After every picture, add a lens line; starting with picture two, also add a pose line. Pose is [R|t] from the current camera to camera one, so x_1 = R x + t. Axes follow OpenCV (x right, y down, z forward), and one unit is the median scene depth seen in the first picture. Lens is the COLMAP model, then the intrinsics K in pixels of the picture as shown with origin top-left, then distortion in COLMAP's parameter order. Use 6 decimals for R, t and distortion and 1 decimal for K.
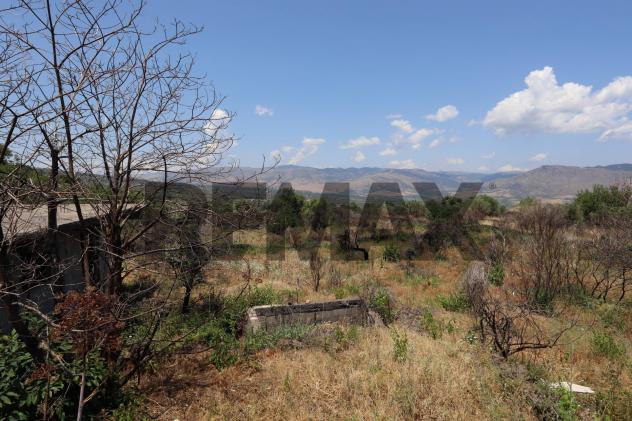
lens RADIAL K [[353.7, 0, 314.6], [0, 353.7, 214.5], [0, 0, 1]] dist [-0.012361, 0.005856]
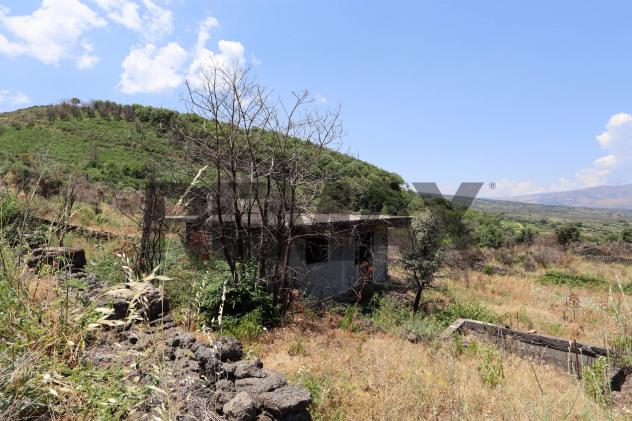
lens RADIAL K [[353.7, 0, 314.9], [0, 353.7, 215.3], [0, 0, 1]] dist [-0.012361, 0.005856]
pose [[0.540955, 0.019647, -0.840822, 0.670177], [-0.074622, 0.996906, -0.024715, 0.063885], [0.837735, 0.076113, 0.540747, 0.208790]]
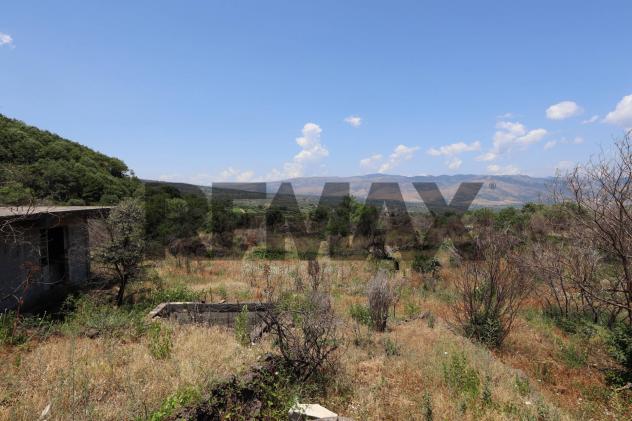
lens RADIAL K [[353.7, 0, 317.4], [0, 353.7, 219.0], [0, 0, 1]] dist [-0.012361, 0.005856]
pose [[0.962784, 0.009903, -0.270091, 0.858051], [-0.014455, 0.999785, -0.014871, 0.056190], [0.269885, 0.018222, 0.962720, 0.246021]]
